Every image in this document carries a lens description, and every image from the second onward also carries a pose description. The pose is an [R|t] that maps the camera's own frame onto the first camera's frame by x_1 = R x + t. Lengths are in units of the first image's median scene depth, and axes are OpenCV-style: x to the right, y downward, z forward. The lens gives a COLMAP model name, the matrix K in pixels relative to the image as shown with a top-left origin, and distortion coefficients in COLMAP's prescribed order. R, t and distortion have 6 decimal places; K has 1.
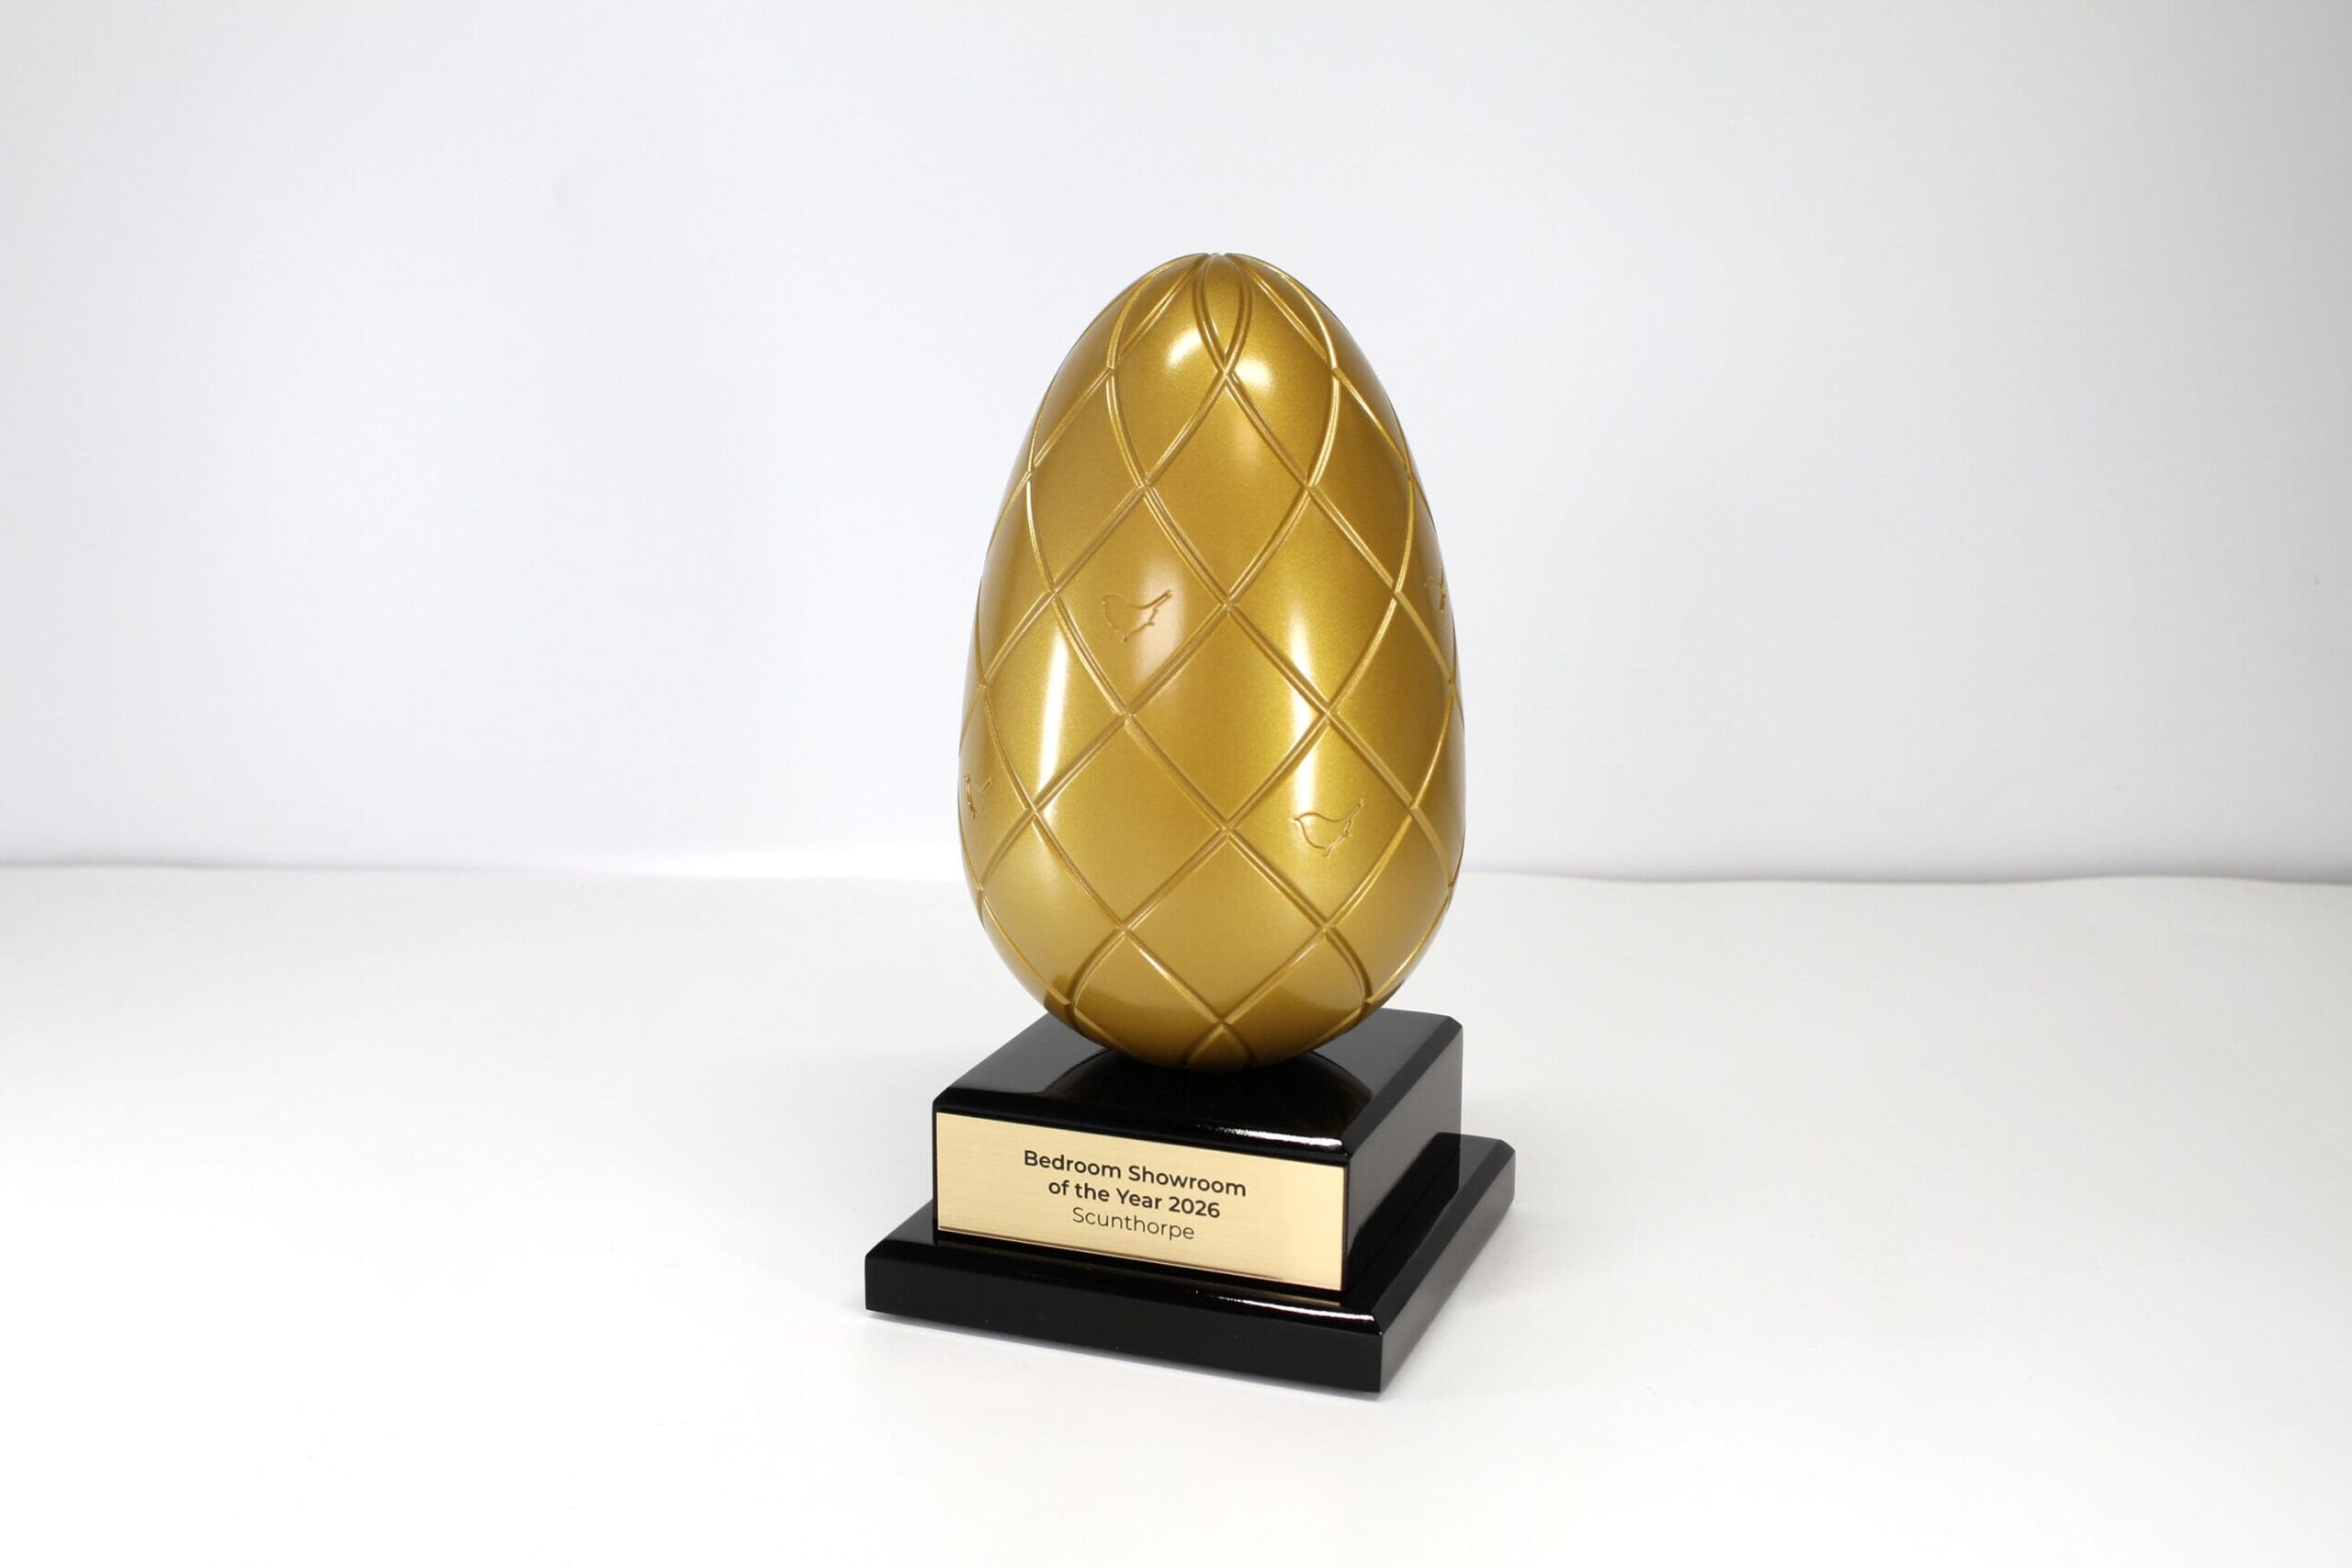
lens RADIAL K [[2988.9, 0, 1176.0], [0, 2988.9, 784.0], [0, 0, 1]] dist [0.001730, 0.000666]
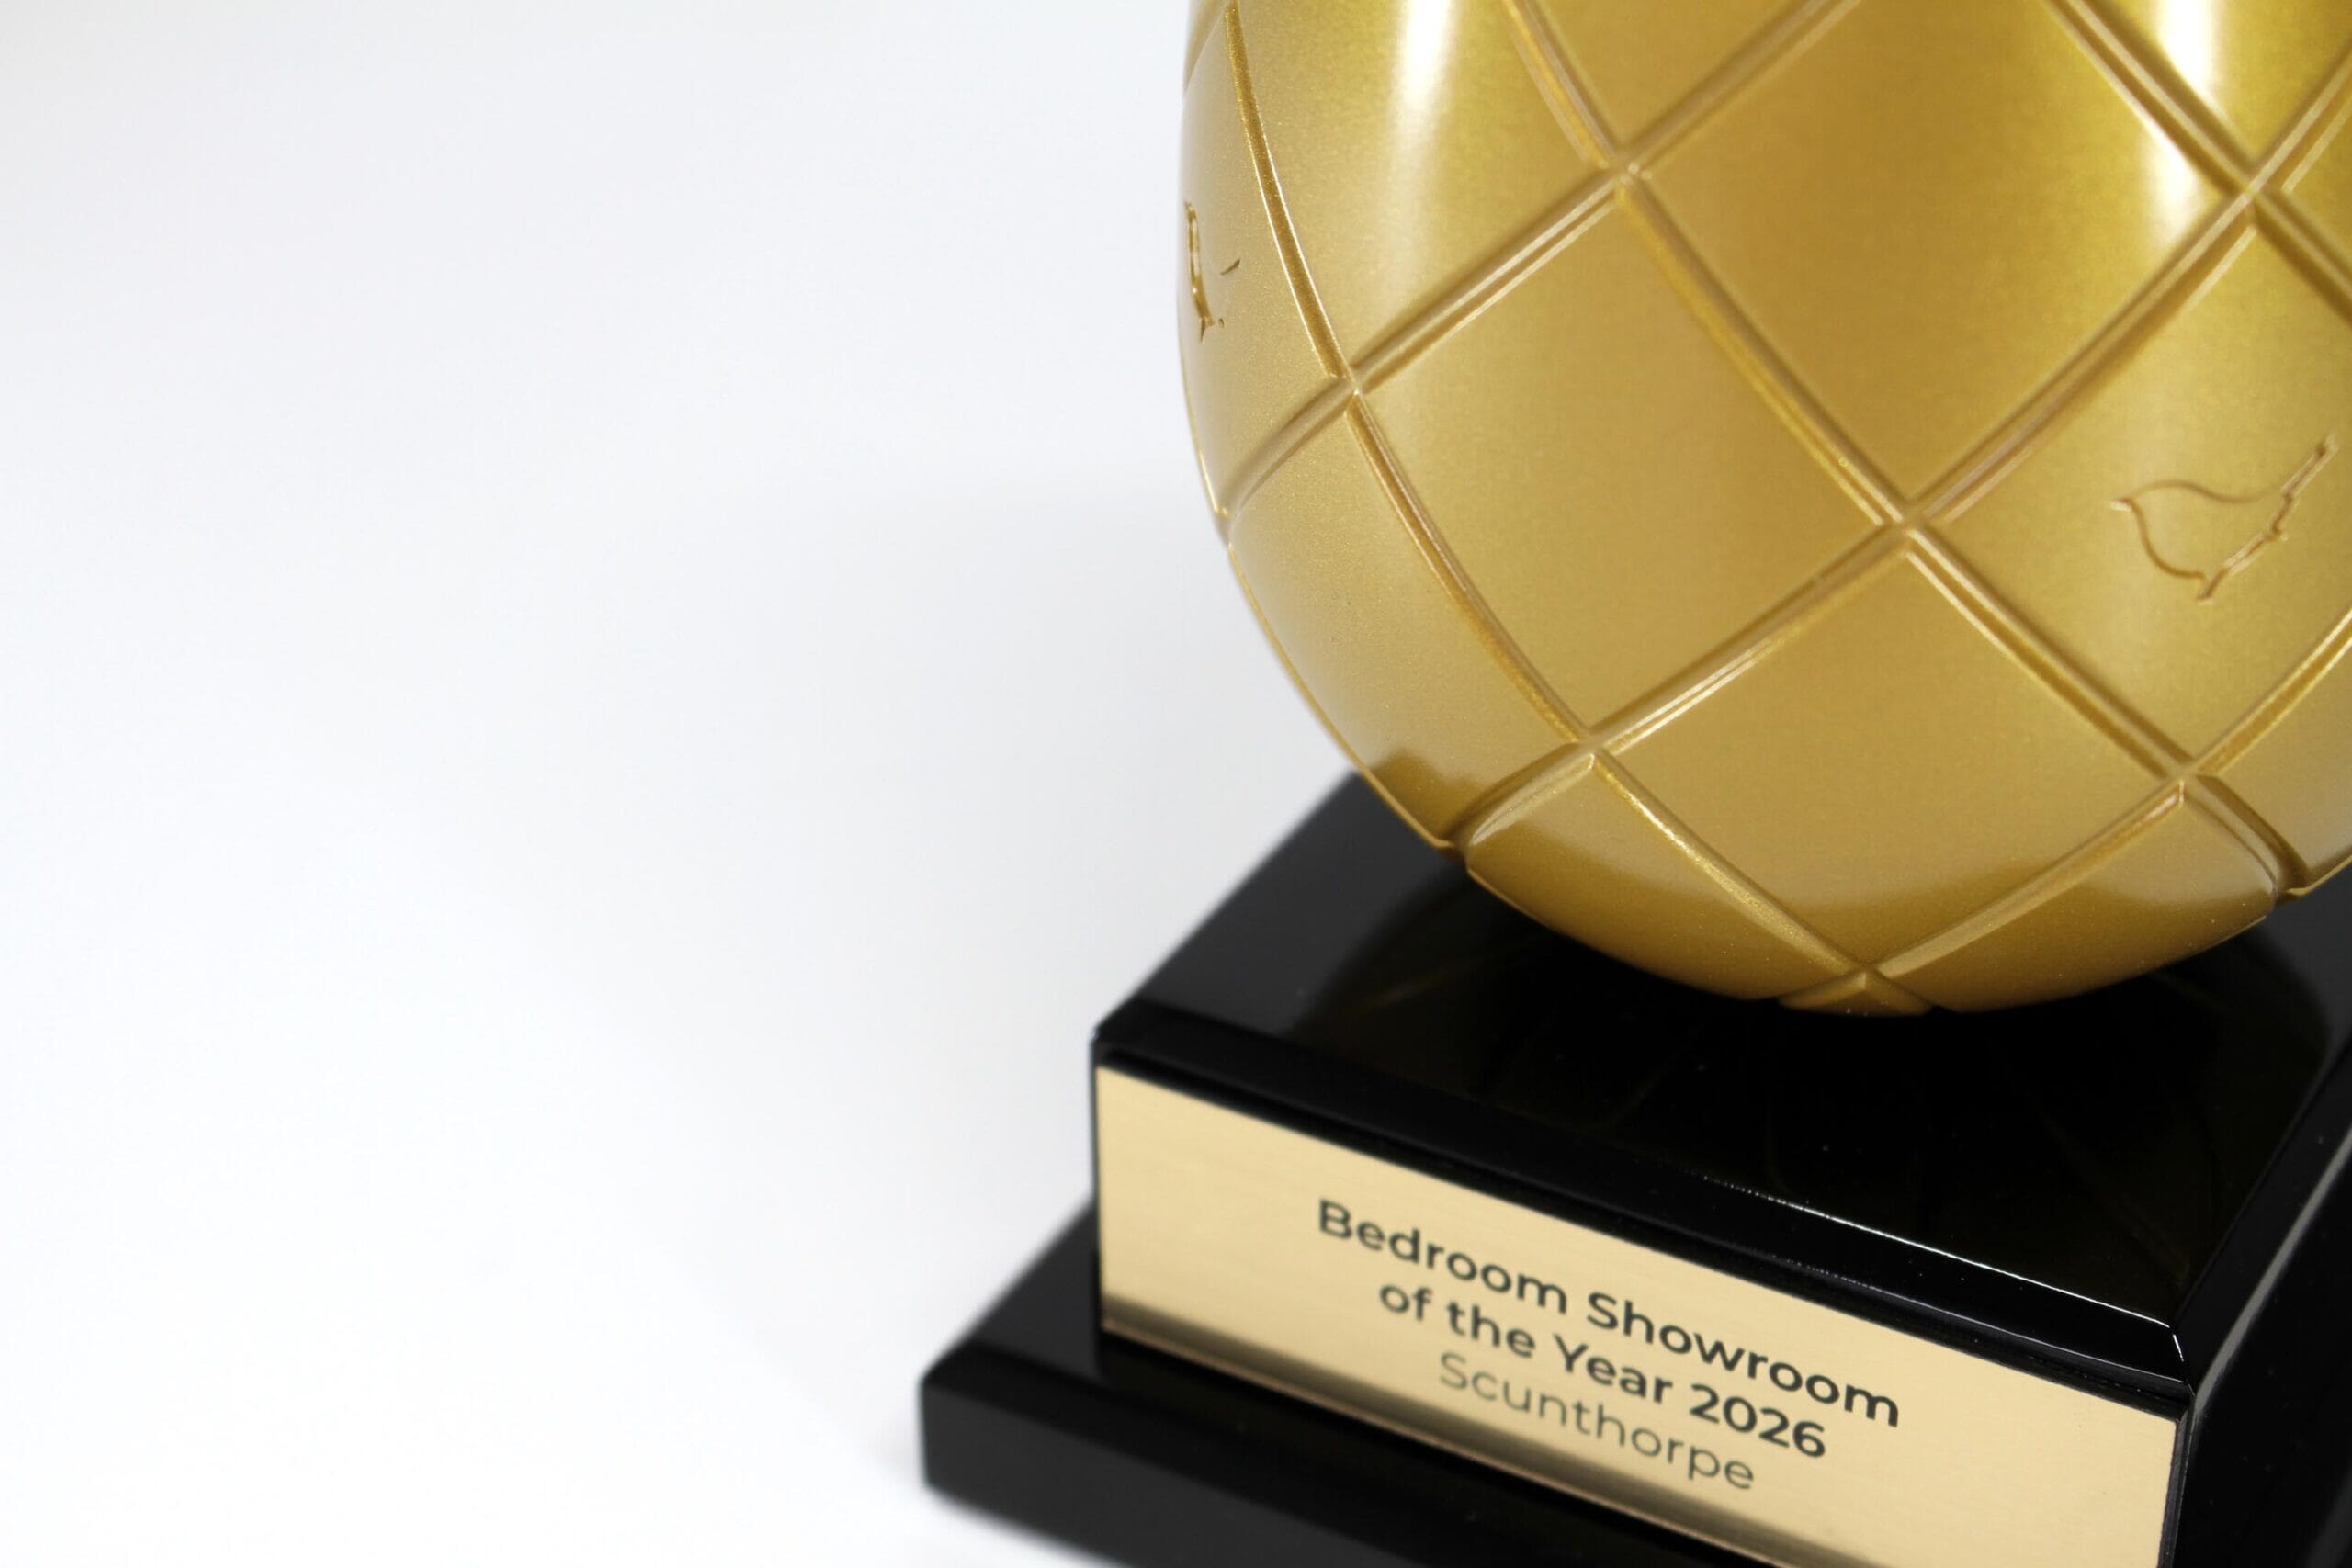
lens RADIAL K [[4820.6, 0, 1176.0], [0, 4820.6, 784.0], [0, 0, 1]] dist [0.010653, 0.313178]
pose [[0.984353, 0.080724, -0.156627, 0.022307], [-0.025747, 0.945241, 0.325356, -0.123968], [0.174315, -0.316233, 0.932530, 0.456016]]
